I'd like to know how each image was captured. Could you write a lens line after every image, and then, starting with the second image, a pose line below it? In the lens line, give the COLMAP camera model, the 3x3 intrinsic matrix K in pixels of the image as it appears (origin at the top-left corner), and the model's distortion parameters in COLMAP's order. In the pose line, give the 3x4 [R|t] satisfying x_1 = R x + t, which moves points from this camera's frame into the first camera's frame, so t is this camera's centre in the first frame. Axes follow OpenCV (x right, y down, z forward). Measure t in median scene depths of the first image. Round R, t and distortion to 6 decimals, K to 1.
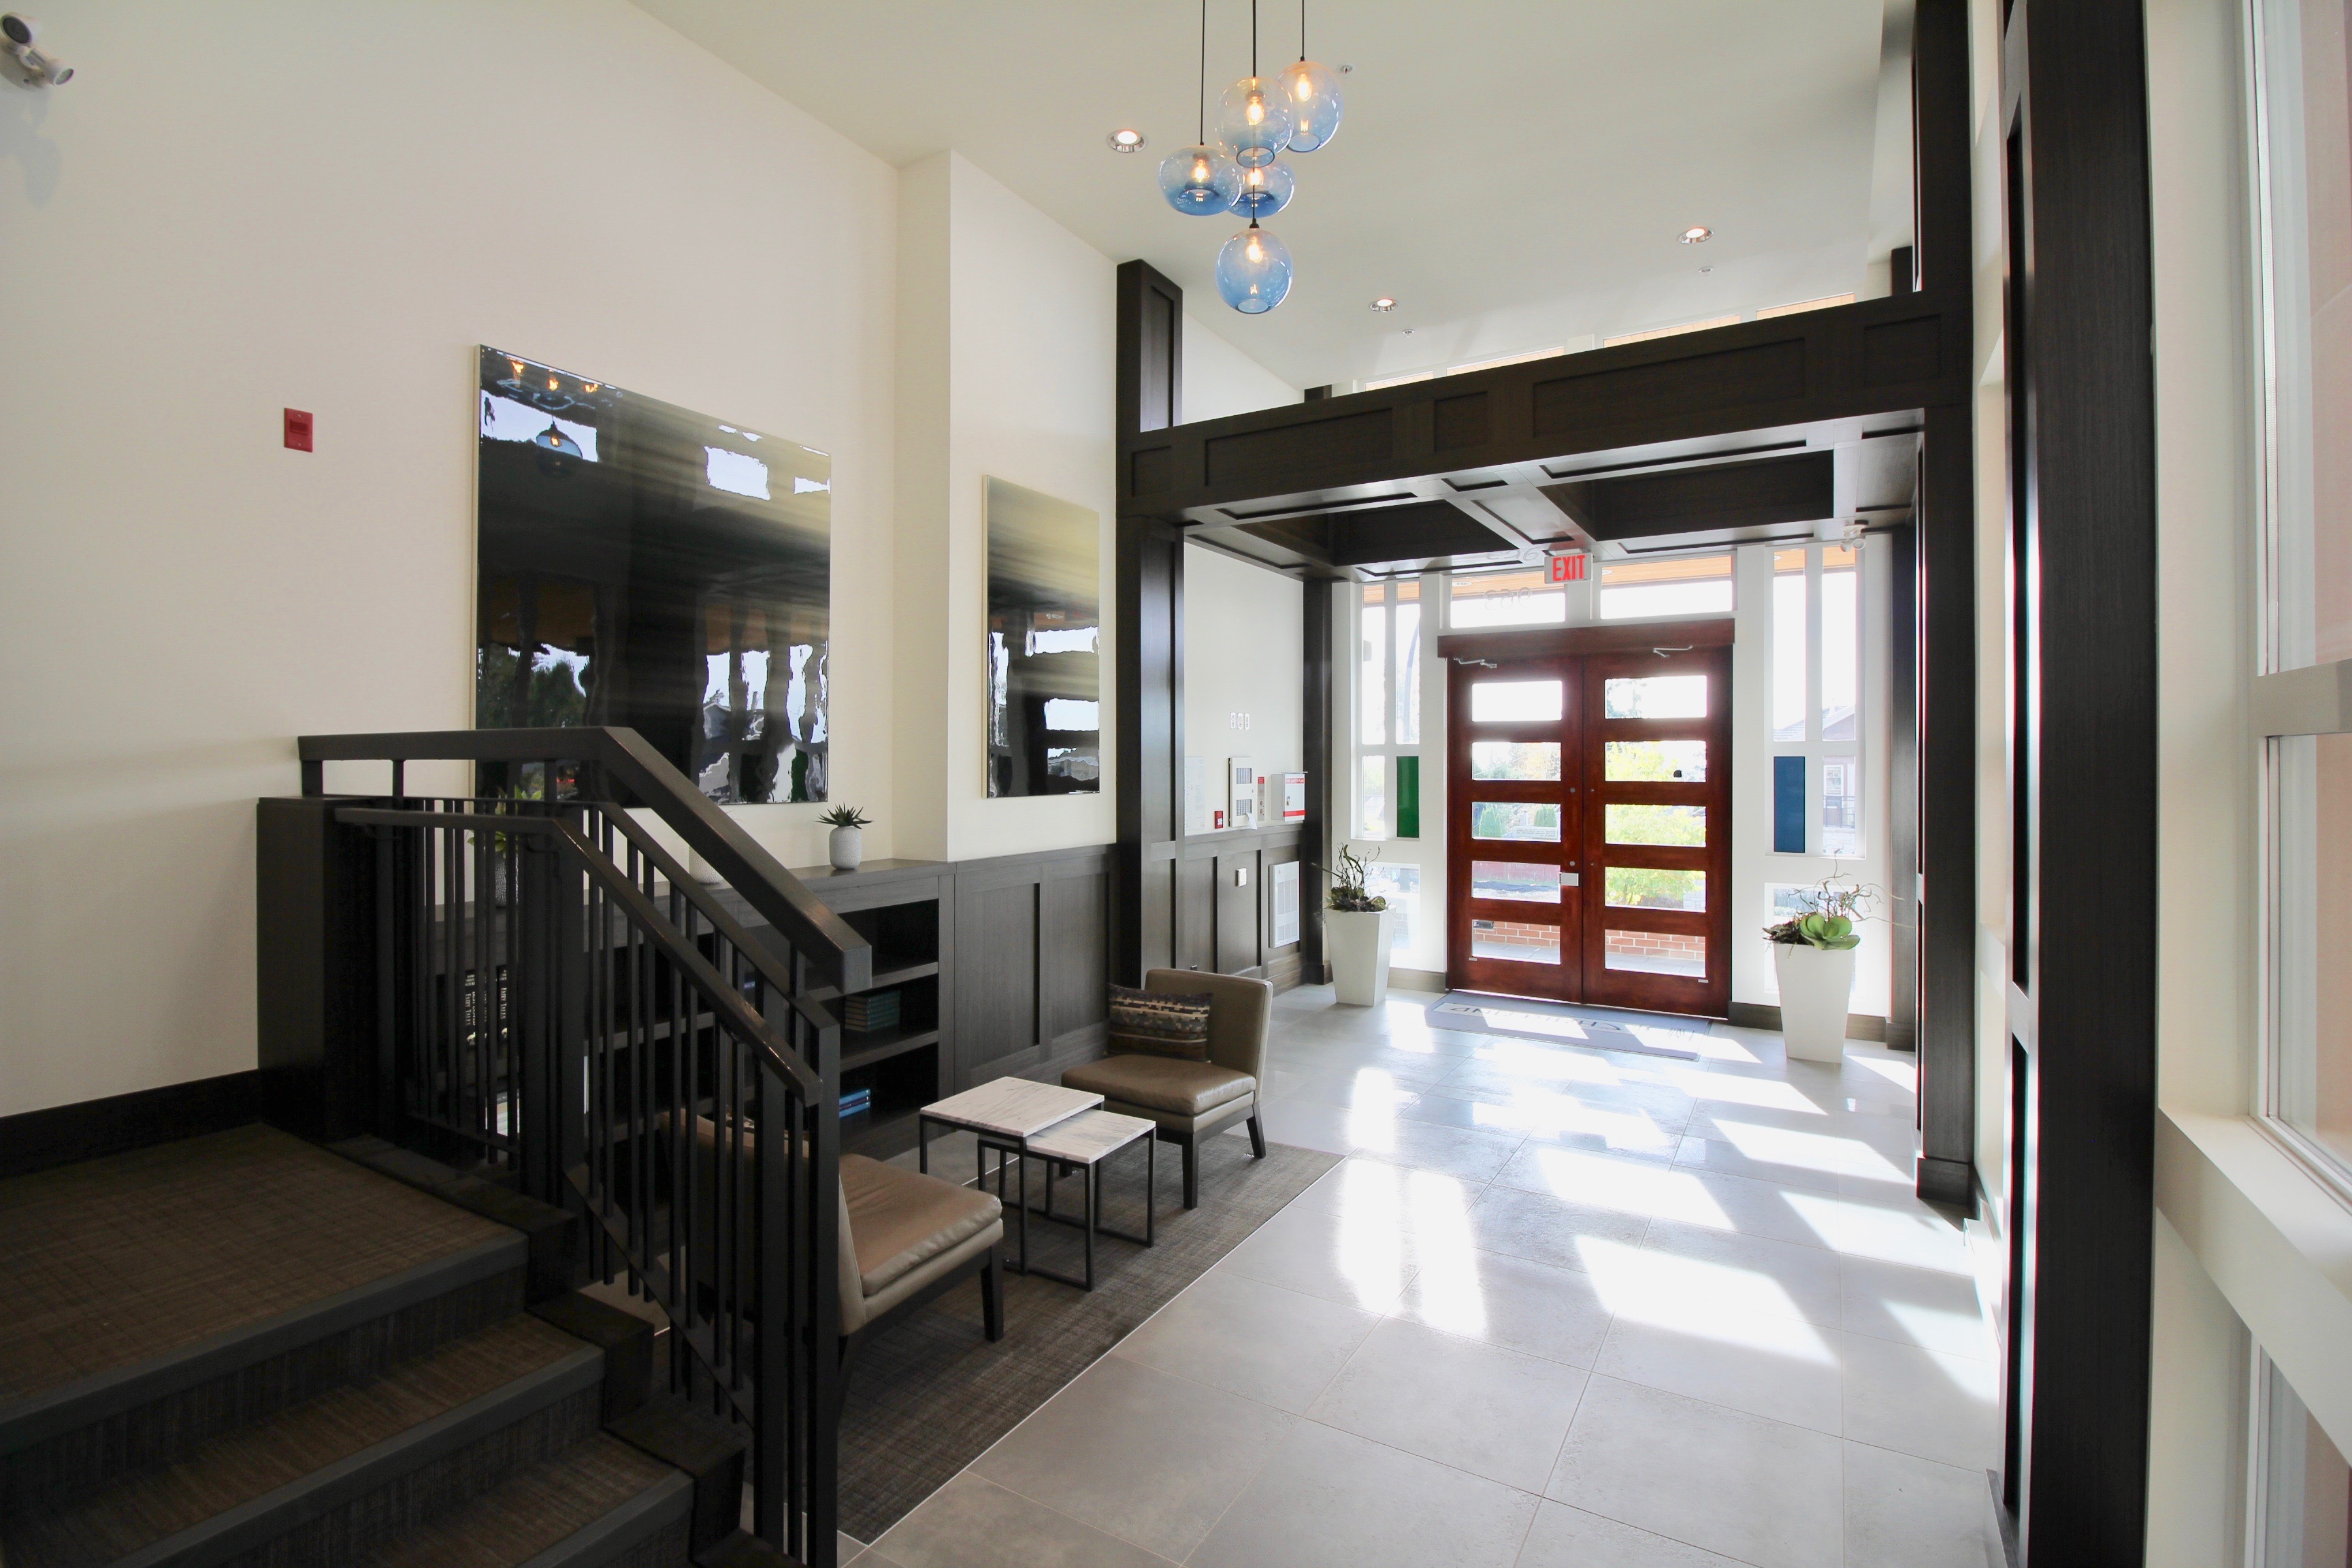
lens RADIAL K [[1079.3, 0, 1175.0], [0, 1079.3, 757.9], [0, 0, 1]] dist [0.002822, -0.000084]
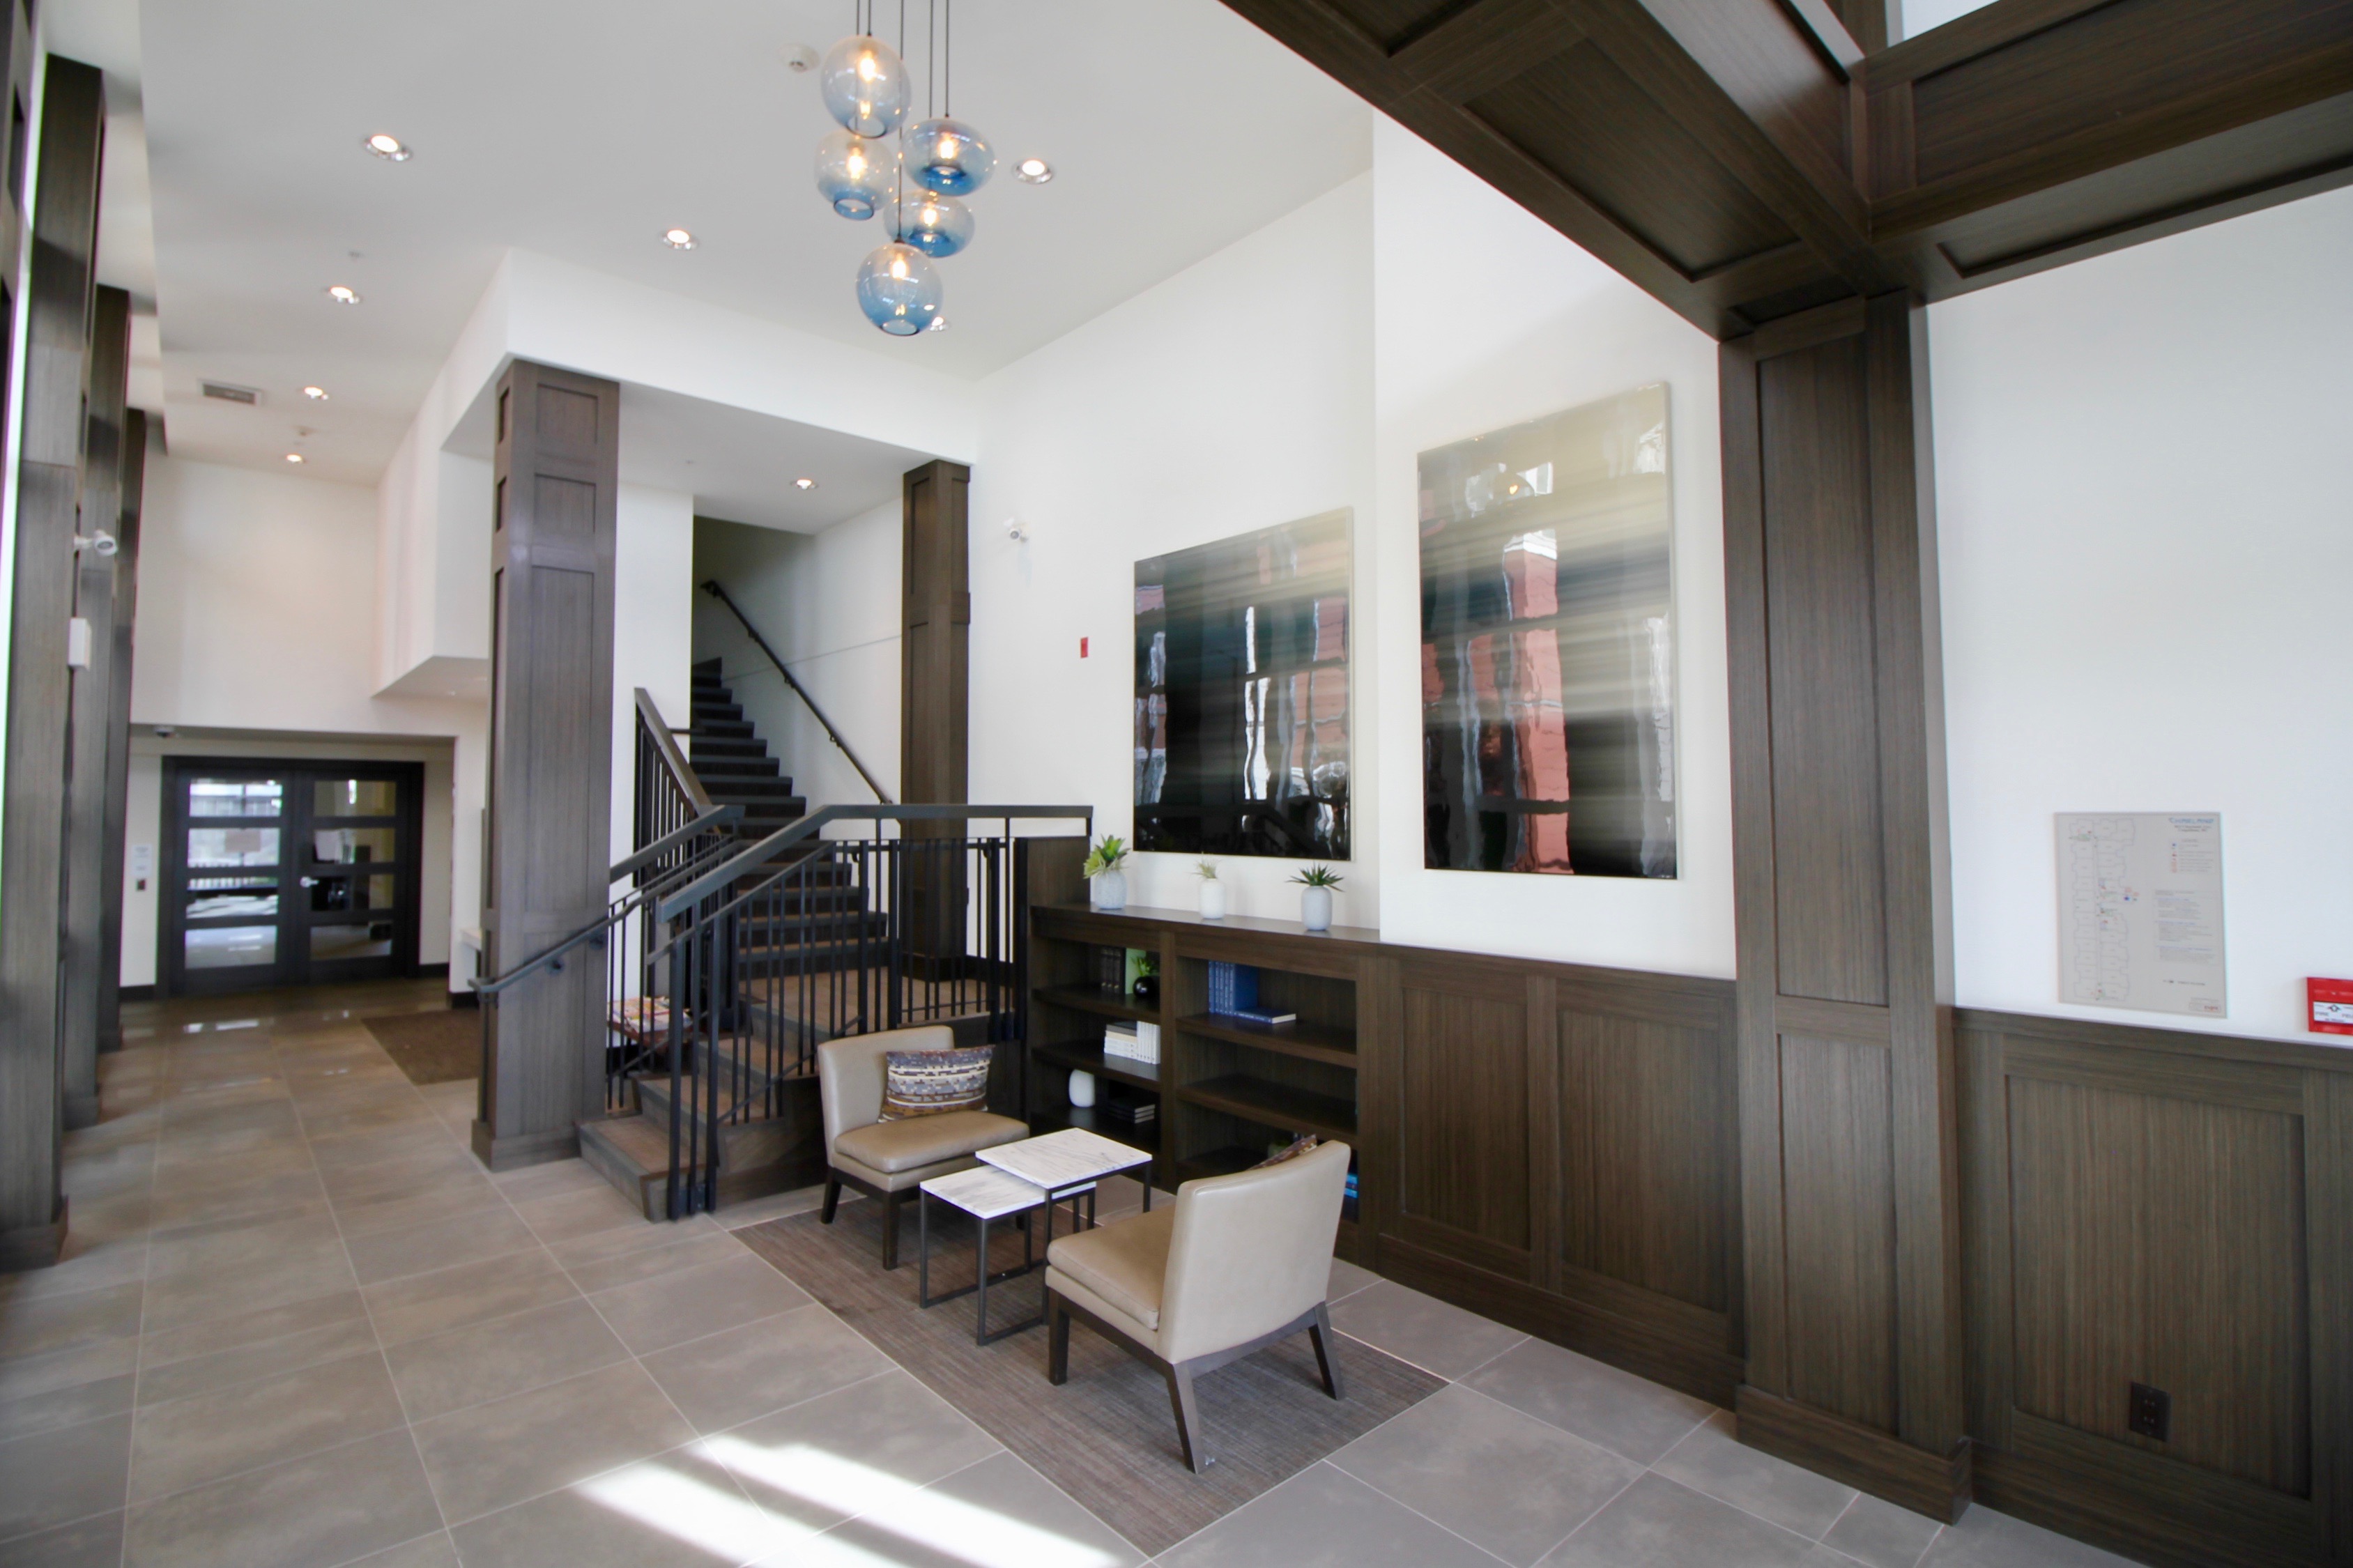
lens RADIAL K [[1115.9, 0, 1175.5], [0, 1115.9, 763.0], [0, 0, 1]] dist [-0.000501, -0.000595]
pose [[-0.292840, -0.048691, -0.954921, 0.876082], [-0.000406, 0.998709, -0.050799, 0.003827], [0.956161, -0.014488, -0.292482, 1.467157]]
